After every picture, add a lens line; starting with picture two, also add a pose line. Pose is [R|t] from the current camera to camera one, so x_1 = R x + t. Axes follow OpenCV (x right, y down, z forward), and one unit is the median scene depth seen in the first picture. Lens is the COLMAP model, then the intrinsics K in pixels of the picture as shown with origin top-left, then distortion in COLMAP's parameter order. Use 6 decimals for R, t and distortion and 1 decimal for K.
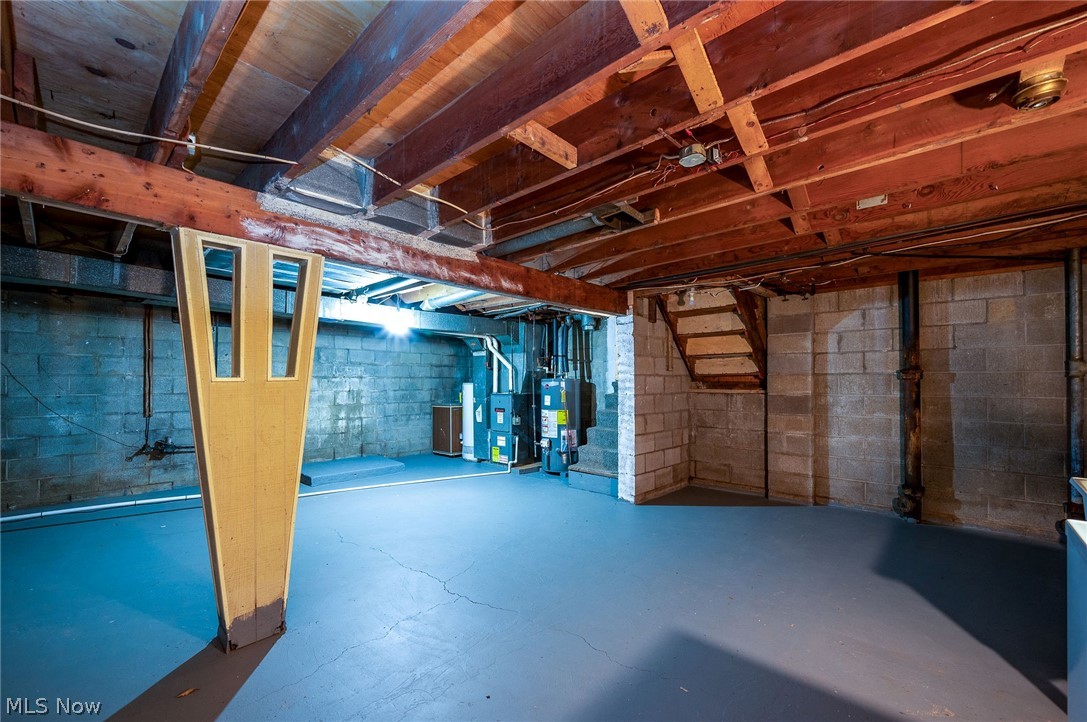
lens RADIAL K [[442.3, 0, 543.3], [0, 442.3, 382.3], [0, 0, 1]] dist [0.001376, 0.000299]
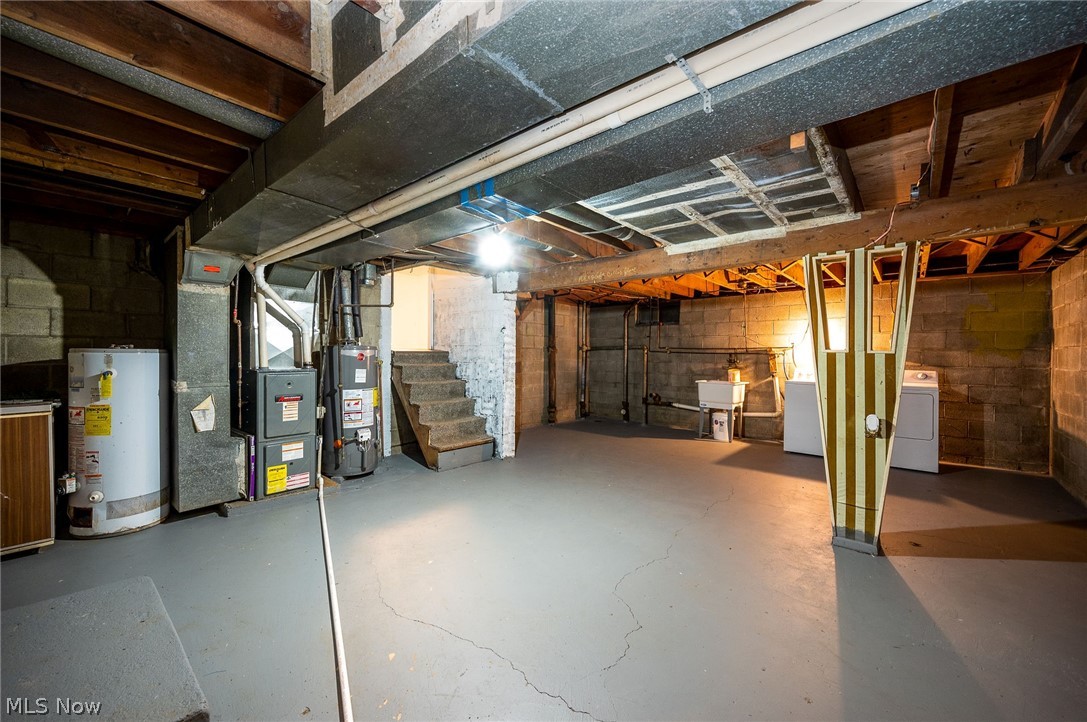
lens RADIAL K [[436.8, 0, 539.6], [0, 436.8, 358.1], [0, 0, 1]] dist [-0.001540, 0.000393]
pose [[-0.031779, -0.008695, 0.999457, -0.696398], [-0.010424, 0.999911, 0.008367, 0.003092], [-0.999441, -0.010153, -0.031867, 0.720870]]
